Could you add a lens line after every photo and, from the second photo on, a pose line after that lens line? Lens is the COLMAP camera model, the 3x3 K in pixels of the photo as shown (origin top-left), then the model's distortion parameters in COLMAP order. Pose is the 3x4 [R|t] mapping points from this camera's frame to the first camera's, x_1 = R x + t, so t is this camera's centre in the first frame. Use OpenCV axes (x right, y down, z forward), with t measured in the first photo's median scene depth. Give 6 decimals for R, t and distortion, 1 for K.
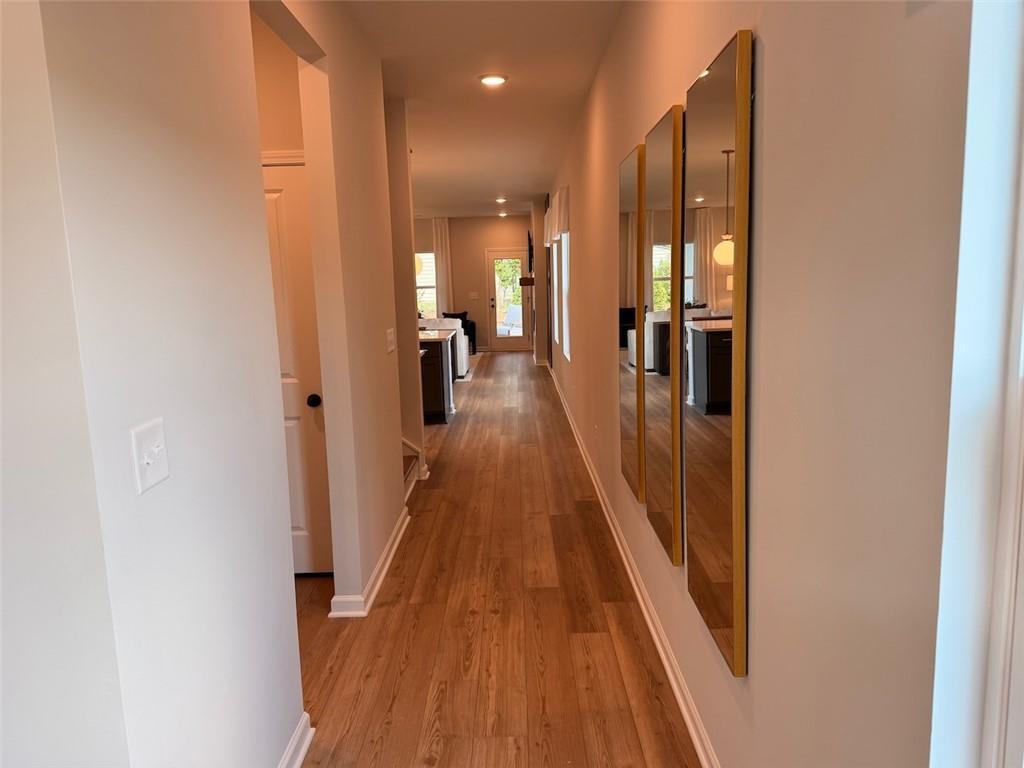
lens RADIAL K [[723.0, 0, 513.5], [0, 723.0, 383.7], [0, 0, 1]] dist [0.007082, -0.005308]
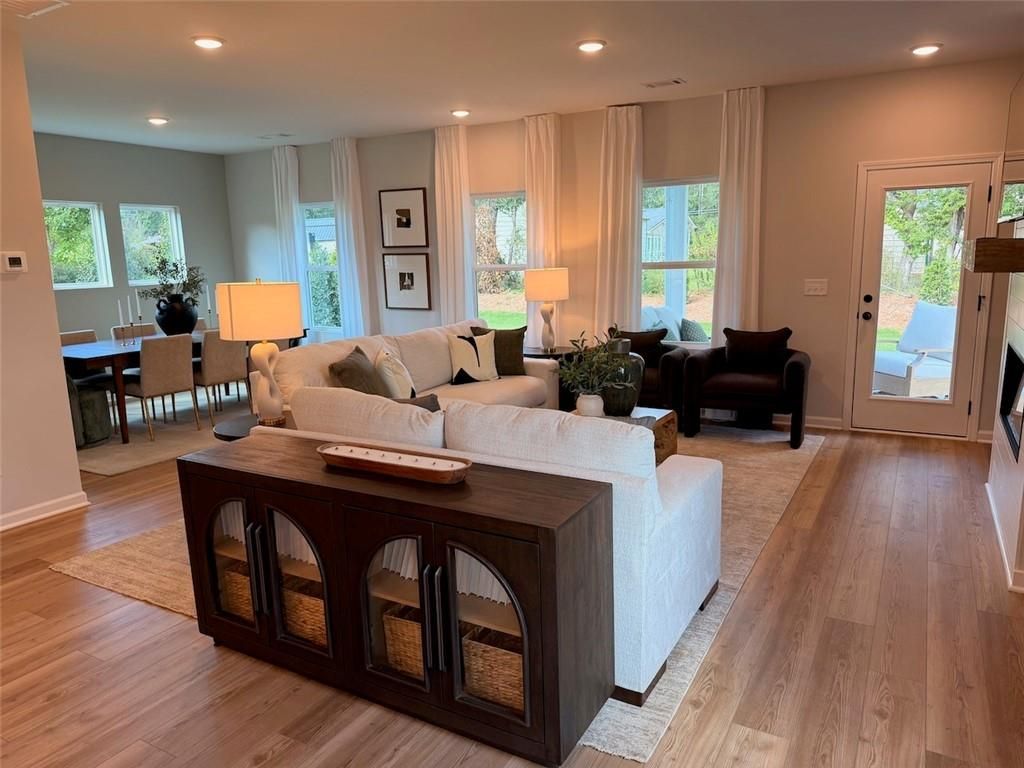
lens RADIAL K [[723.0, 0, 519.1], [0, 723.0, 381.4], [0, 0, 1]] dist [0.007082, -0.005308]
pose [[0.875402, 0.094760, -0.474016, -0.005061], [-0.073944, 0.995307, 0.062412, -0.085145], [0.477706, -0.019585, 0.878301, 0.588401]]
